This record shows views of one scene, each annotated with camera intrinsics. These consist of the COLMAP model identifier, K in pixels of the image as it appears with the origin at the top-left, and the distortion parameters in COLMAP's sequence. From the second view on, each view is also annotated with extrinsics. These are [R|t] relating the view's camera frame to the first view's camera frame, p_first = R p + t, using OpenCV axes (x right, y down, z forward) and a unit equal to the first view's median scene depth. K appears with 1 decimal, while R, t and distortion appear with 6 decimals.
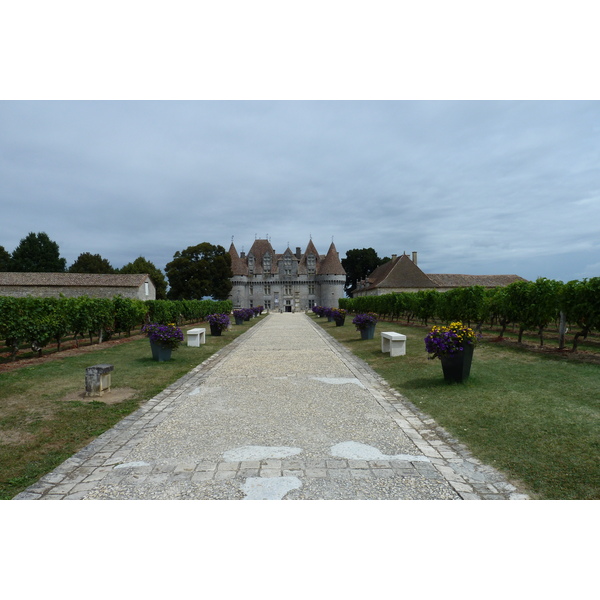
lens RADIAL K [[501.6, 0, 299.8], [0, 501.6, 301.1], [0, 0, 1]] dist [-0.059899, 0.002757]
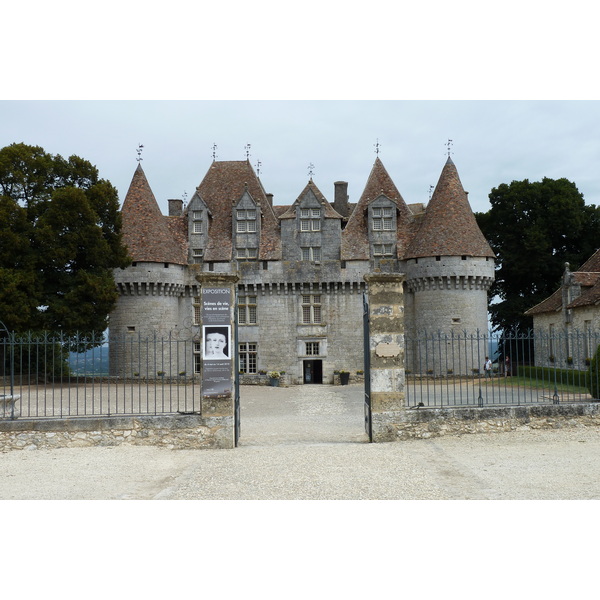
lens RADIAL K [[1081.5, 0, 300.3], [0, 1081.5, 299.8], [0, 0, 1]] dist [0.005035, 0.000000]
pose [[0.999420, -0.008821, -0.032878, -0.007581], [0.007498, 0.999165, -0.040153, -0.000688], [0.033204, 0.039883, 0.998652, 0.303704]]
